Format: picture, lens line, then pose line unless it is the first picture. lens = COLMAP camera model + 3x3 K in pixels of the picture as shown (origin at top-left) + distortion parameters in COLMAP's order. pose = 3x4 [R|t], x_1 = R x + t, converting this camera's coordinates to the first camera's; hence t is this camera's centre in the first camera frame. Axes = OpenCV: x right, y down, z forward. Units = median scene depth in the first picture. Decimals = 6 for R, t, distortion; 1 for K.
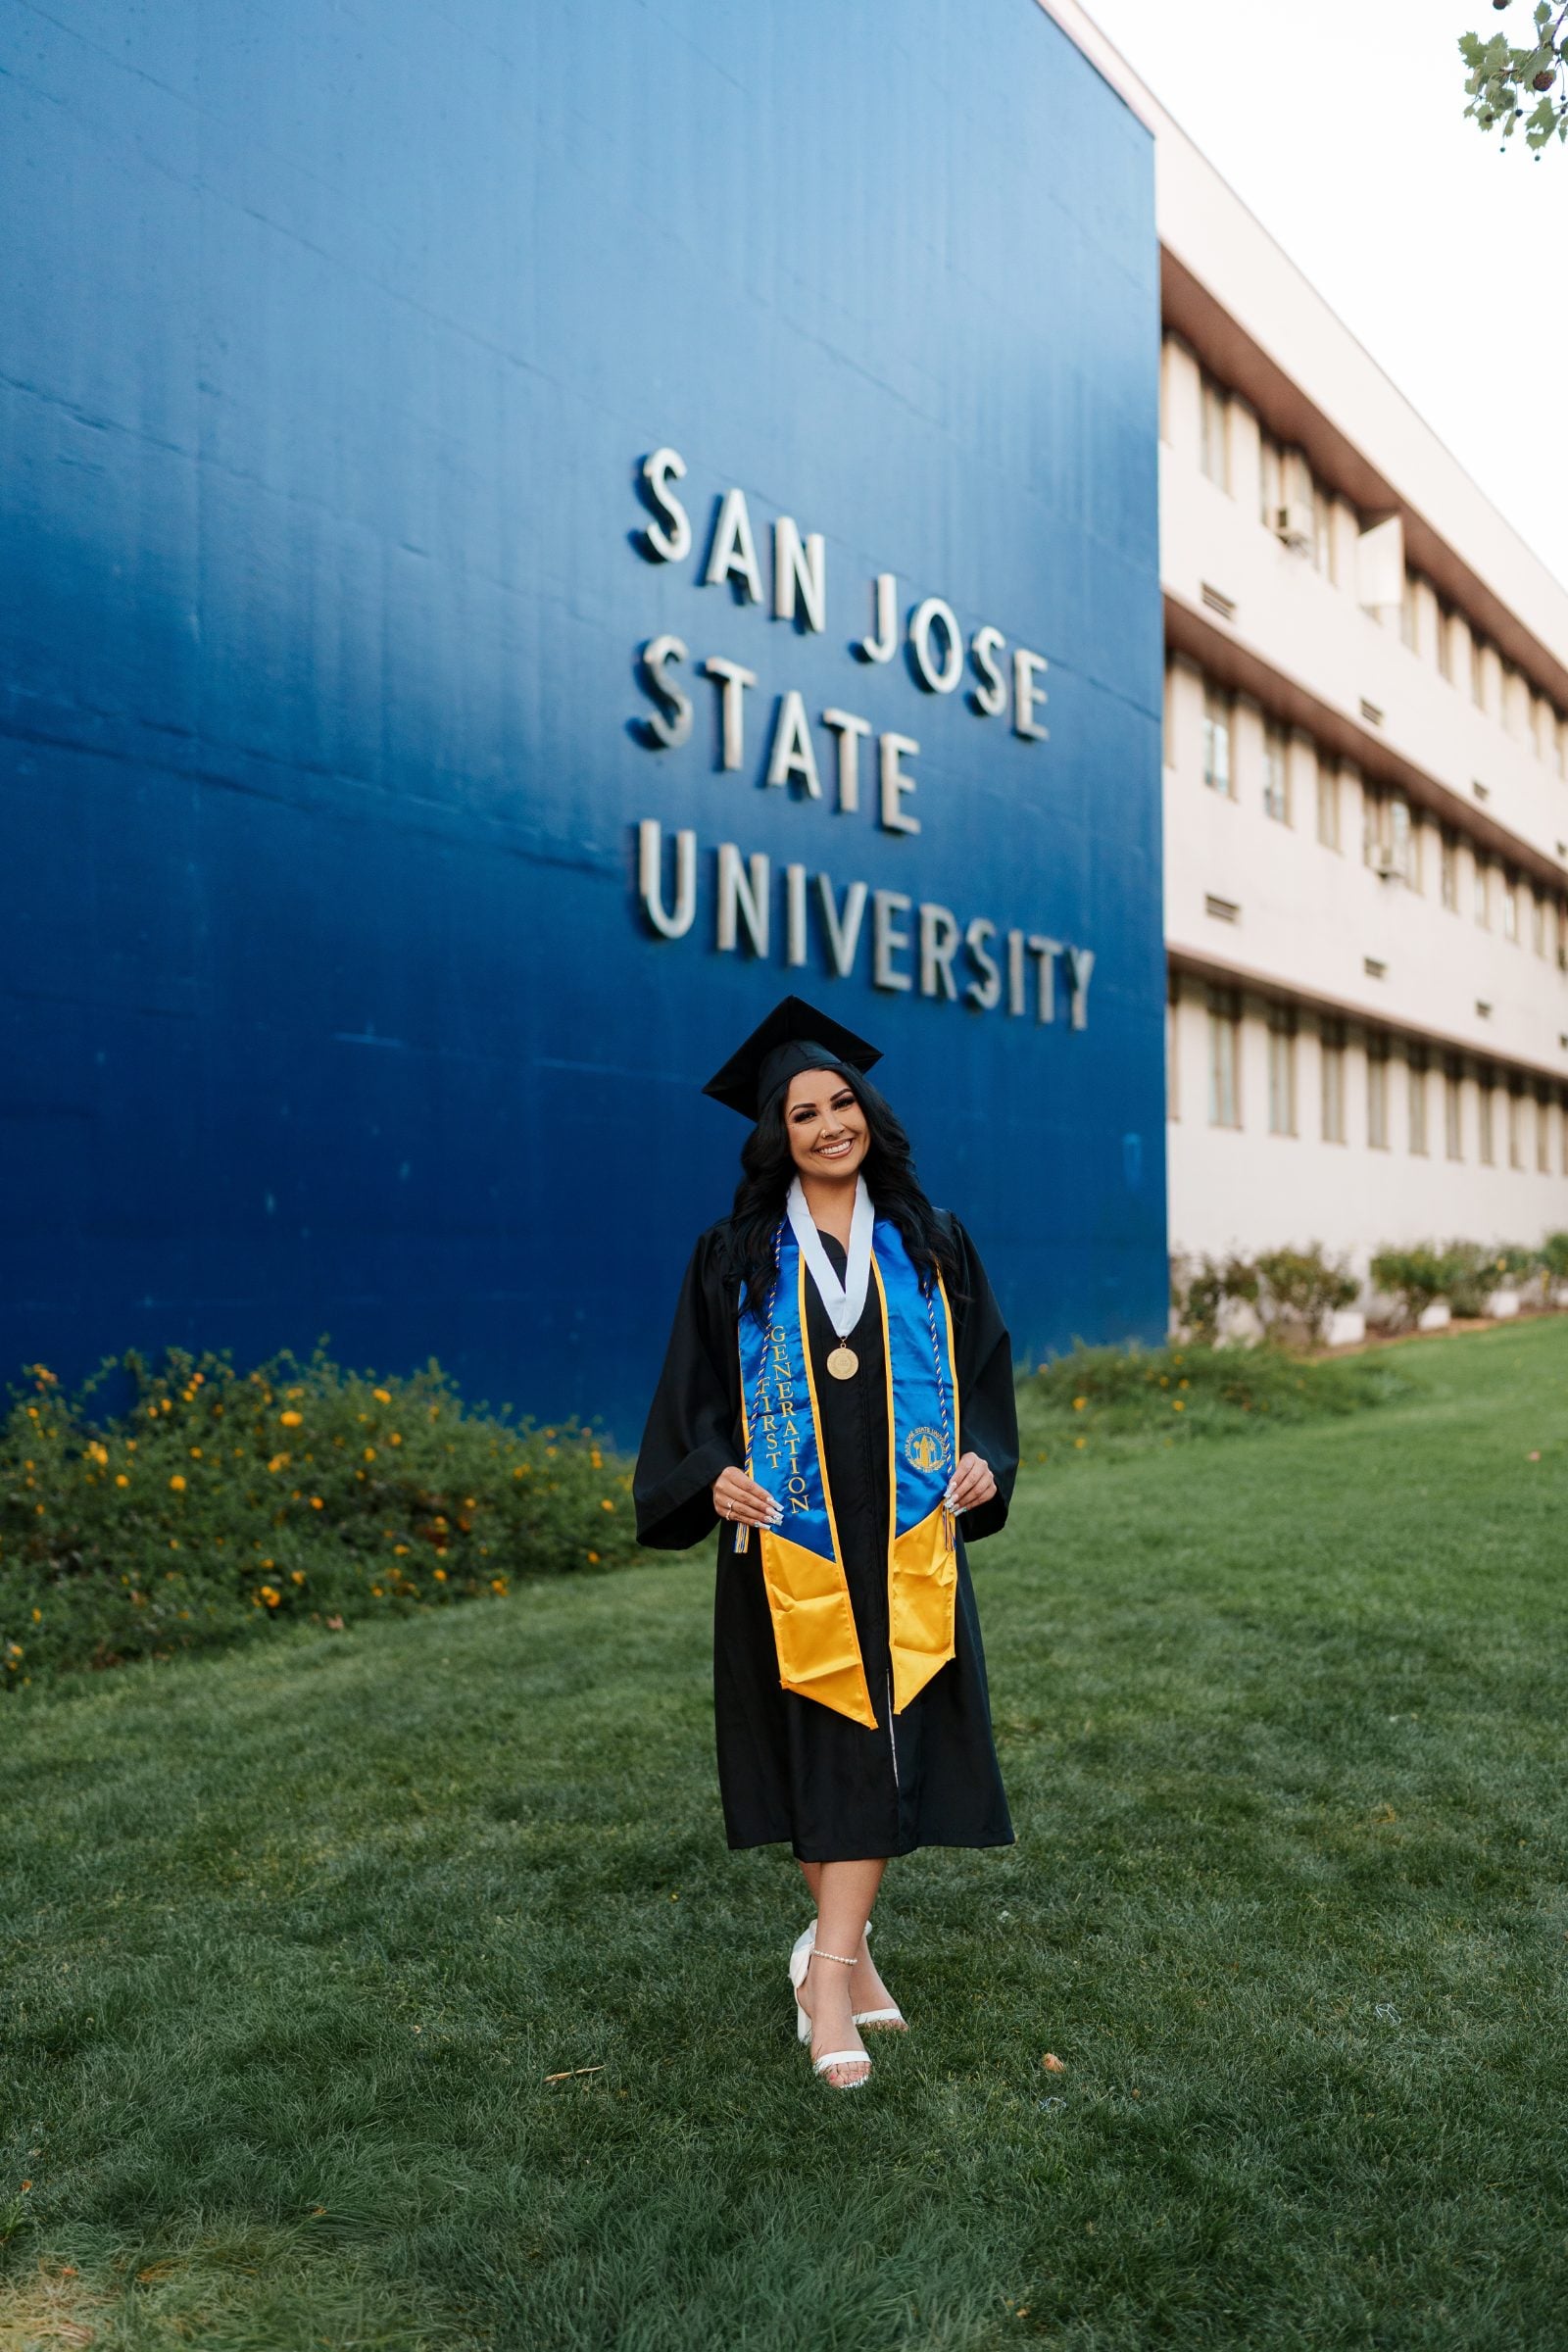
lens RADIAL K [[2291.8, 0, 781.1], [0, 2291.8, 1186.6], [0, 0, 1]] dist [-0.003591, 0.021142]
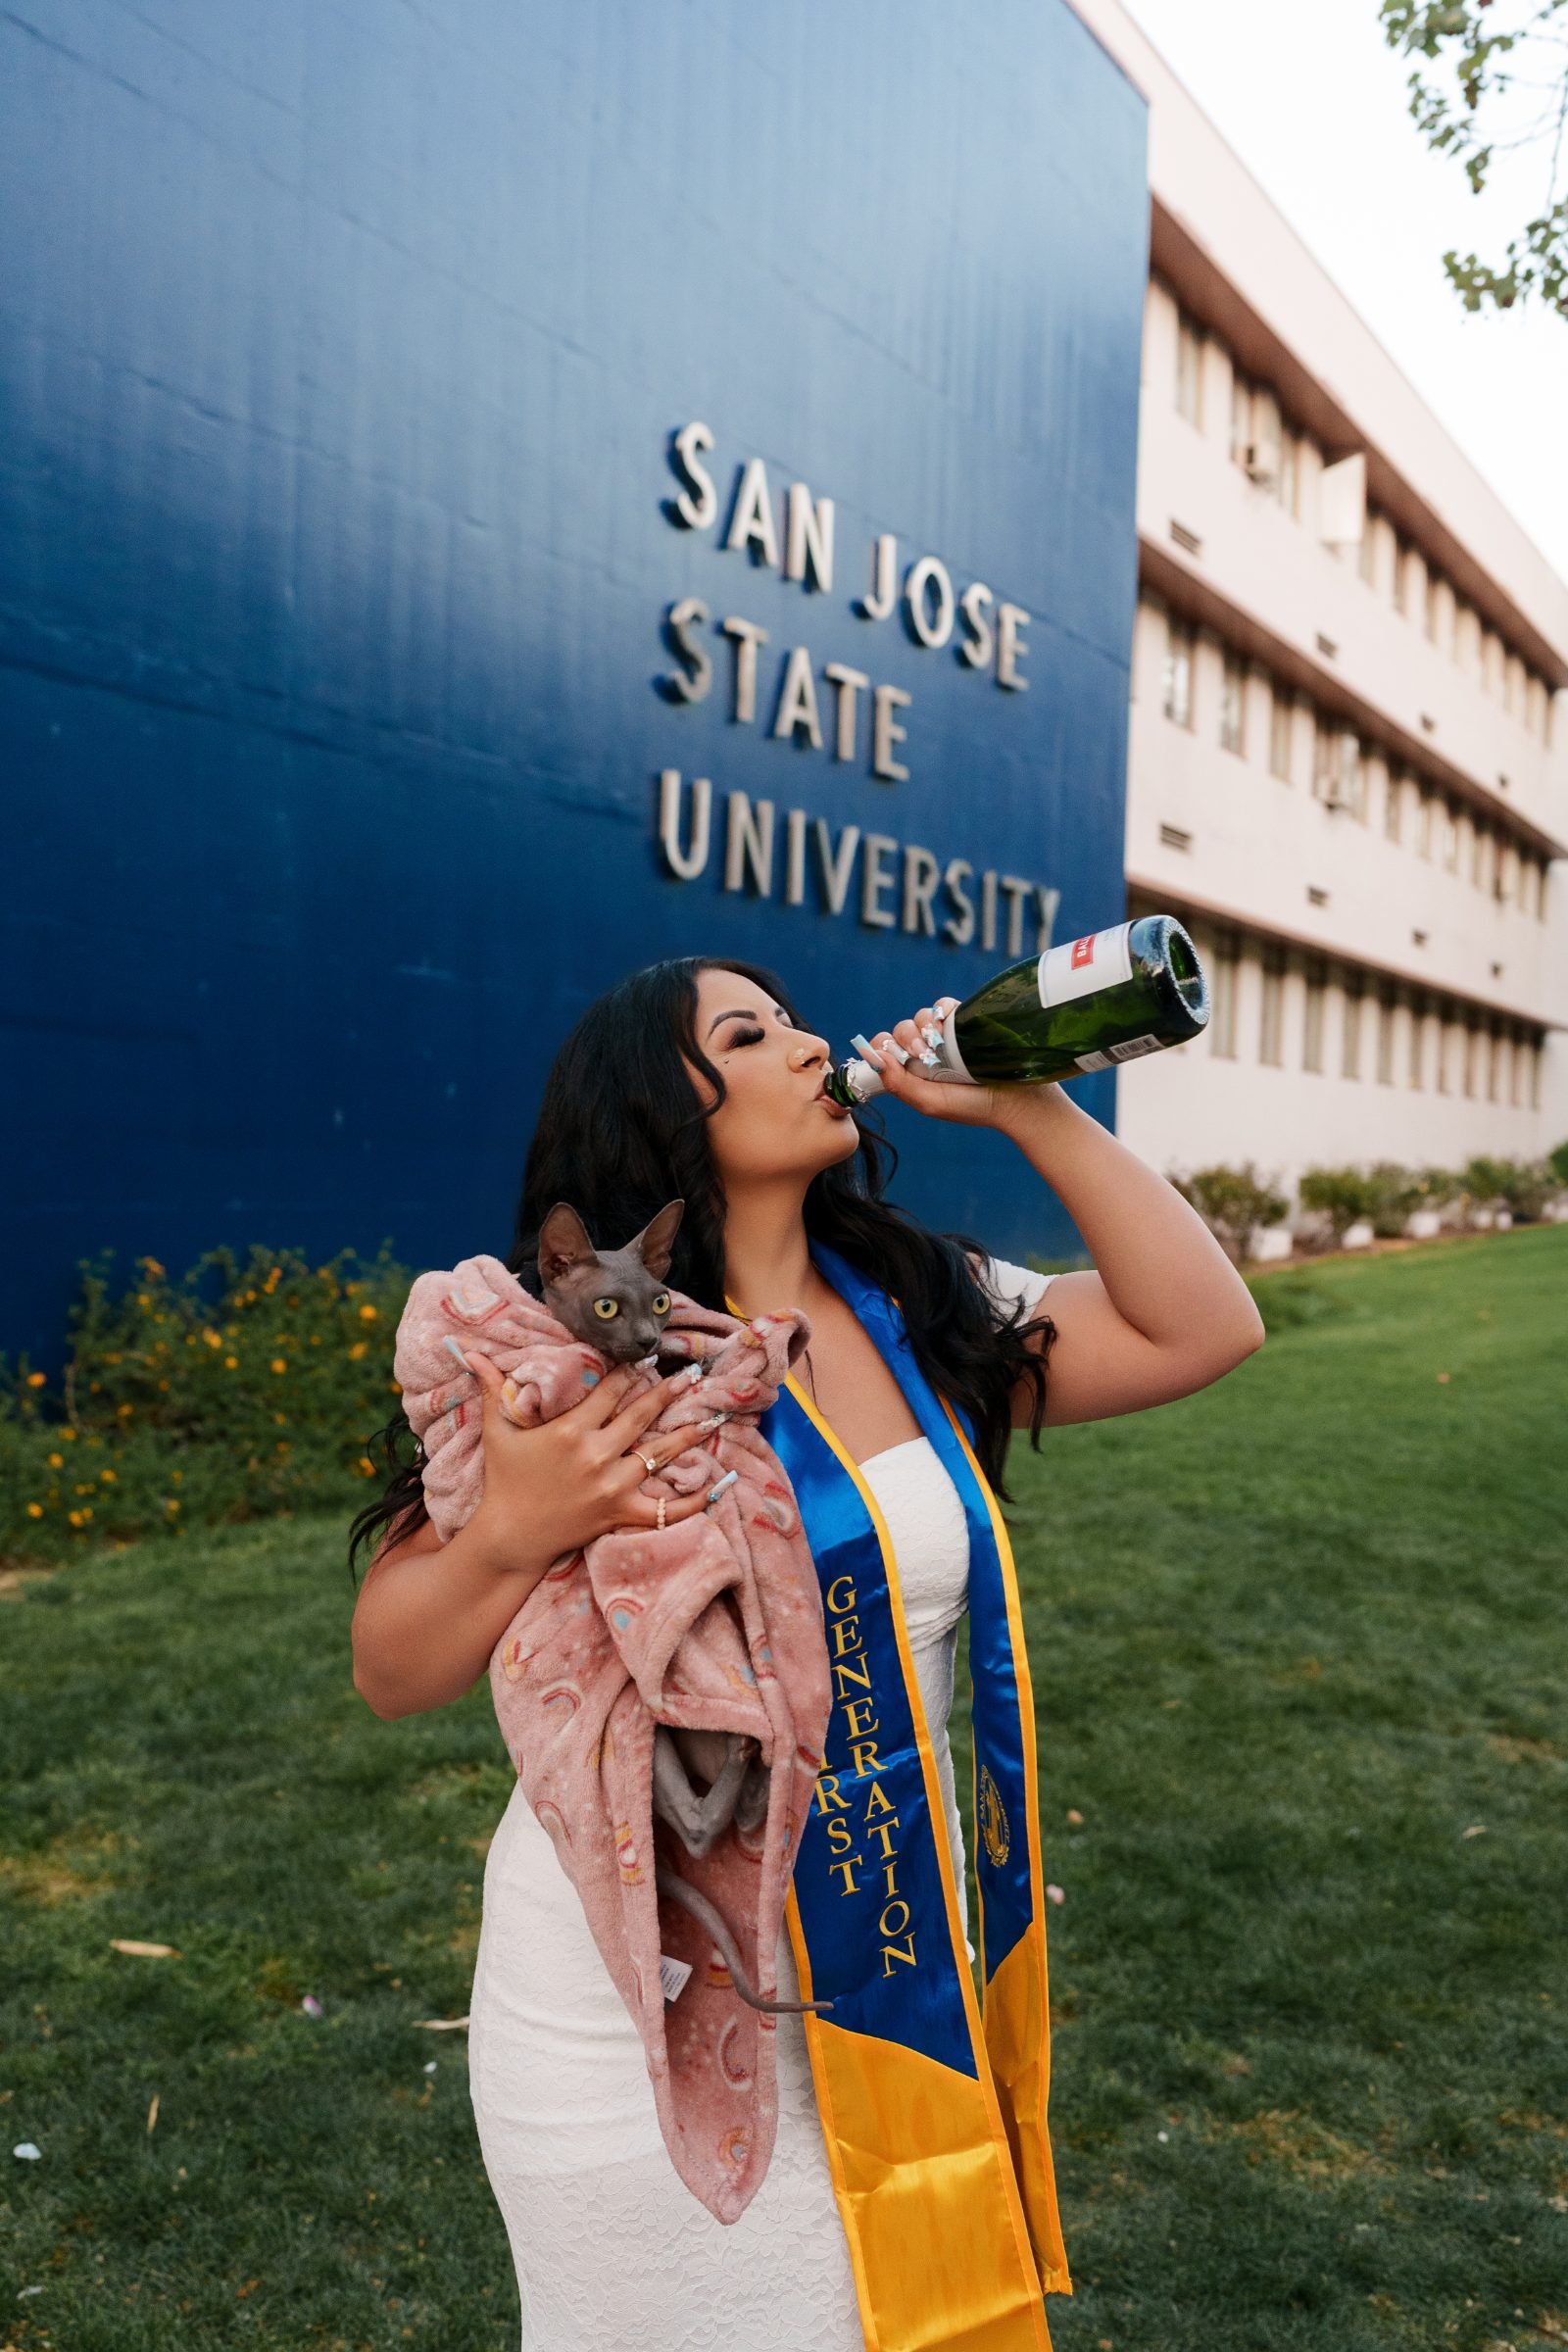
lens RADIAL K [[2319.4, 0, 781.8], [0, 2319.4, 1184.7], [0, 0, 1]] dist [0.000480, 0.006557]
pose [[0.998729, 0.036769, 0.034464, -0.028645], [-0.038404, 0.998106, 0.048067, -0.014864], [-0.032632, -0.049330, 0.998249, -0.090373]]
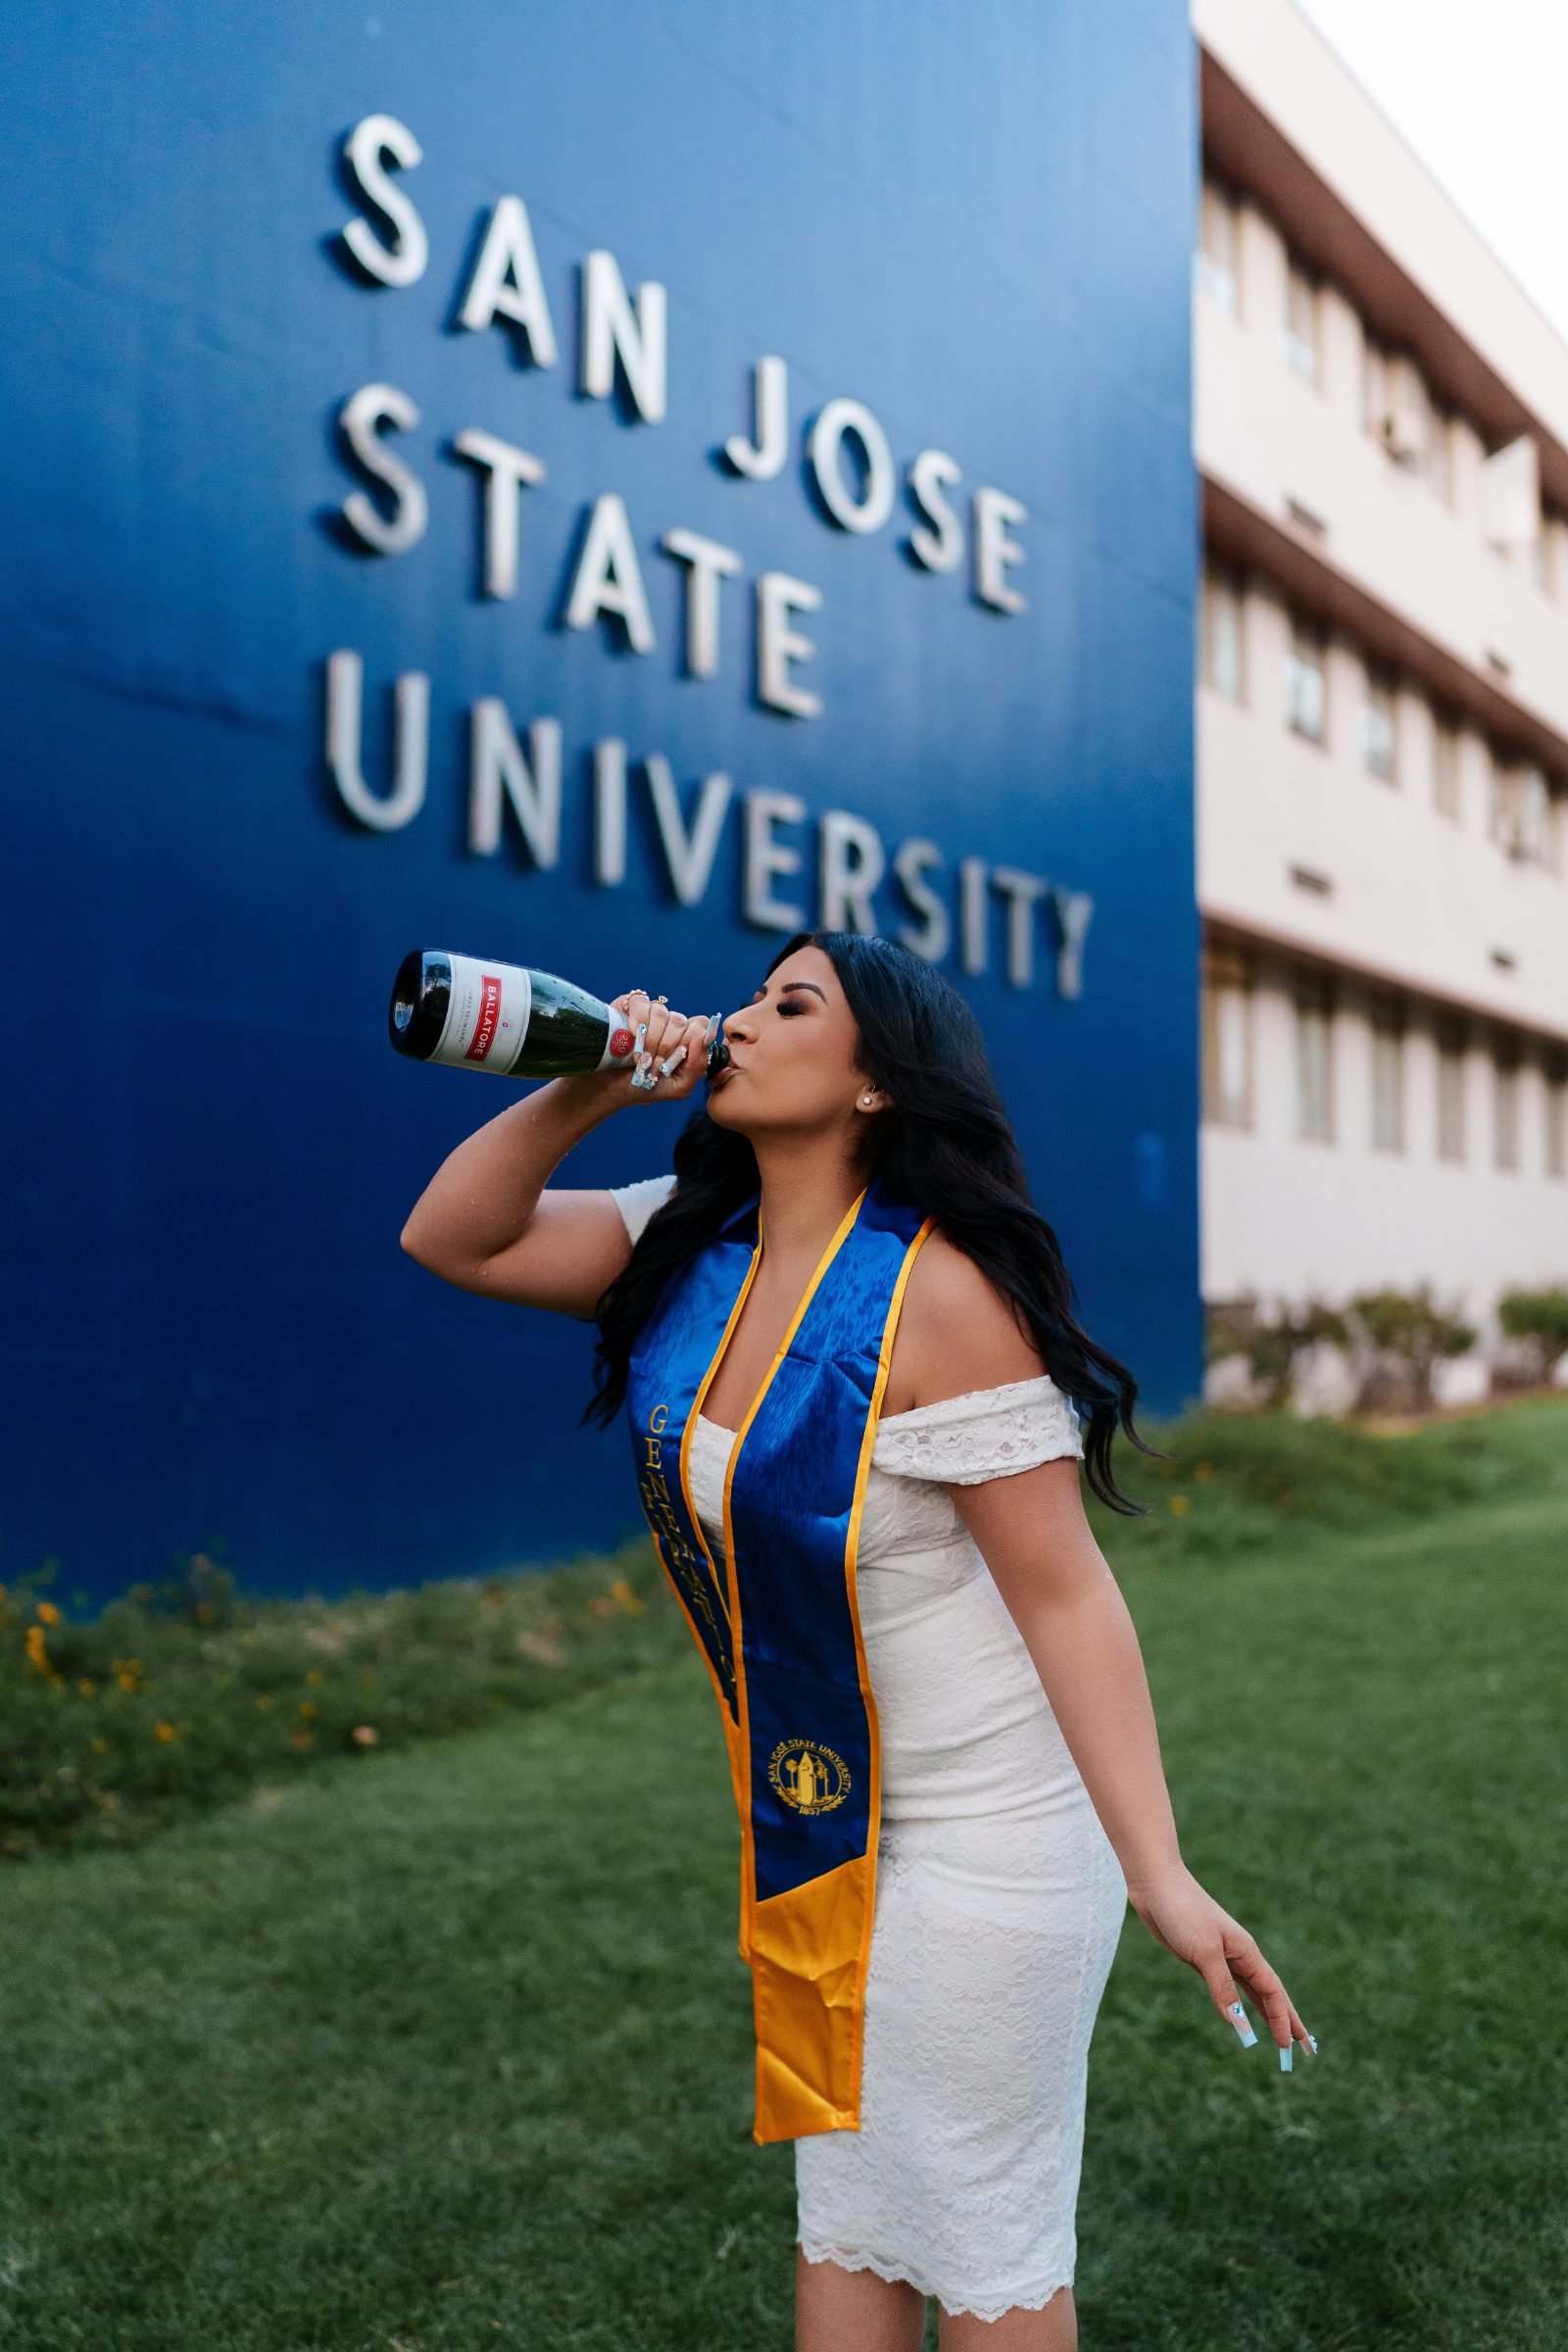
lens RADIAL K [[2299.6, 0, 784.0], [0, 2299.6, 1176.0], [0, 0, 1]] dist [0.000879, 0.003648]
pose [[0.998100, 0.003639, -0.061499, 0.093745], [-0.004778, 0.999820, -0.018379, 0.005409], [0.061422, 0.018637, 0.997938, 0.268341]]
